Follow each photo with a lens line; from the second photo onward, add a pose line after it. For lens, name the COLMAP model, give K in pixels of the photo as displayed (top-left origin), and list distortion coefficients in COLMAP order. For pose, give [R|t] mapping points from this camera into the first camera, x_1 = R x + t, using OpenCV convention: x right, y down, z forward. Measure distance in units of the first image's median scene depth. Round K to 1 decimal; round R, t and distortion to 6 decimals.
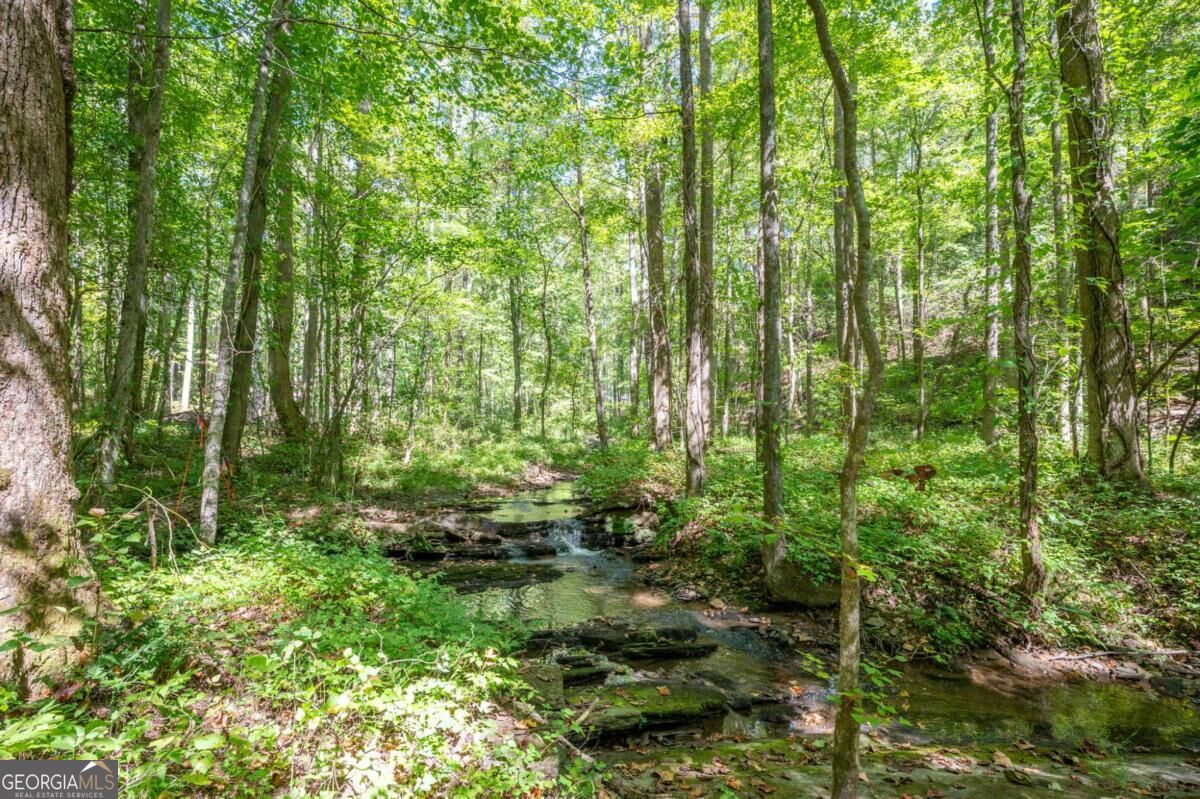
lens RADIAL K [[548.7, 0, 599.5], [0, 548.7, 397.7], [0, 0, 1]] dist [0.000690, -0.000172]
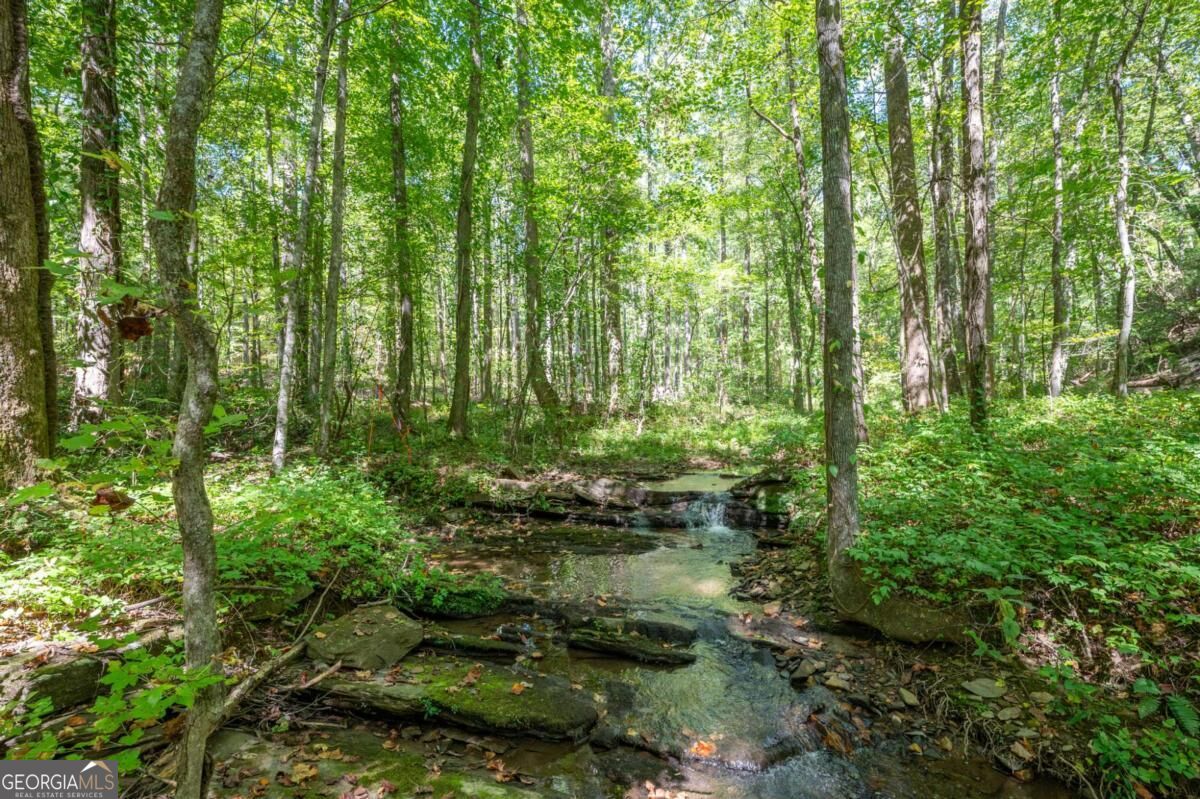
lens RADIAL K [[548.7, 0, 599.3], [0, 548.7, 403.8], [0, 0, 1]] dist [0.000690, -0.000172]
pose [[0.805094, -0.035831, -0.592064, 0.309160], [0.054914, 0.998389, 0.014251, 0.065387], [0.590599, -0.043986, 0.805765, 0.219685]]
